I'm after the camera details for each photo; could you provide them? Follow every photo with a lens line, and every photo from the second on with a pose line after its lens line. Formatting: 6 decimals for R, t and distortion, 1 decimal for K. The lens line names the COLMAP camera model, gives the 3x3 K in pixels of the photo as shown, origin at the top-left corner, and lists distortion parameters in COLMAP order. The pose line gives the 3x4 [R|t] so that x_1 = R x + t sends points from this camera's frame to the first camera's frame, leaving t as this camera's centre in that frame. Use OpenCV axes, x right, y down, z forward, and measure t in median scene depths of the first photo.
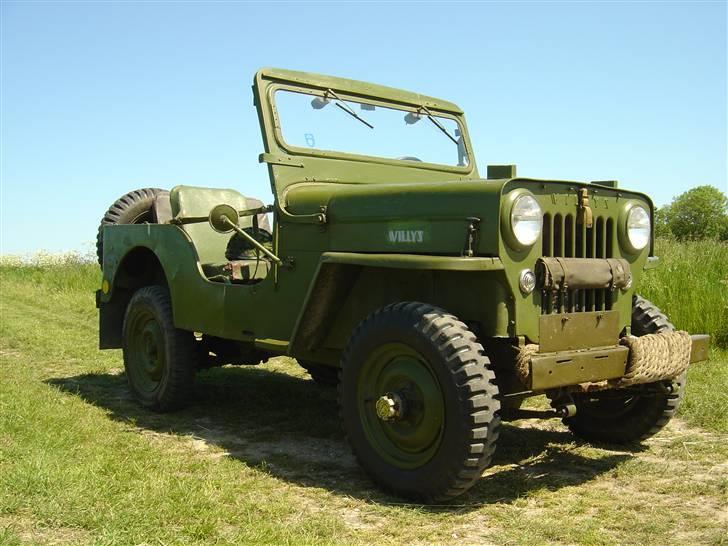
lens RADIAL K [[819.0, 0, 364.0], [0, 819.0, 273.0], [0, 0, 1]] dist [-0.166112, 0.073362]
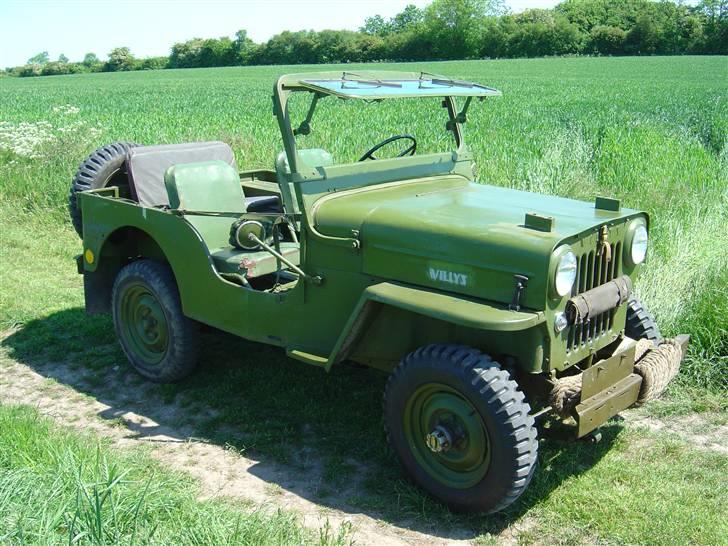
lens RADIAL K [[819.0, 0, 364.0], [0, 819.0, 273.0], [0, 0, 1]] dist [-0.166112, 0.073362]
pose [[0.986095, -0.041040, 0.161037, -0.234705], [0.001820, 0.971635, 0.236478, -0.309743], [-0.166175, -0.232896, 0.958199, -0.011325]]
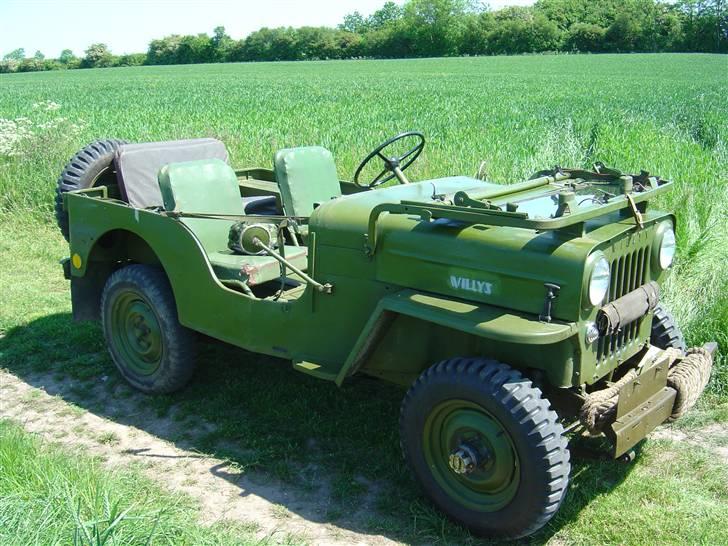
lens RADIAL K [[819.0, 0, 364.0], [0, 819.0, 273.0], [0, 0, 1]] dist [-0.166112, 0.073362]
pose [[0.981351, -0.044661, 0.186964, -0.267728], [-0.001521, 0.970800, 0.239886, -0.303504], [-0.192219, -0.235697, 0.952627, 0.078730]]
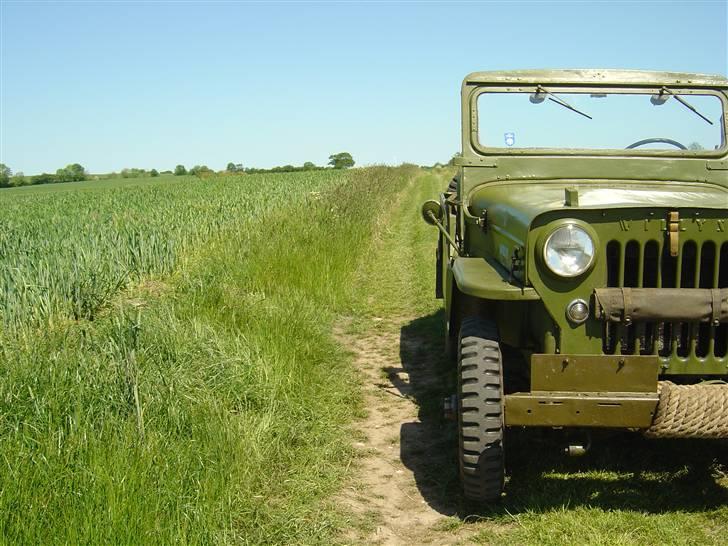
lens RADIAL K [[819.0, 0, 364.0], [0, 819.0, 273.0], [0, 0, 1]] dist [-0.166112, 0.073362]
pose [[0.720615, 0.089746, -0.687502, 0.658050], [0.001546, 0.991377, 0.131035, -0.158523], [0.693333, -0.095489, 0.714263, 0.123048]]
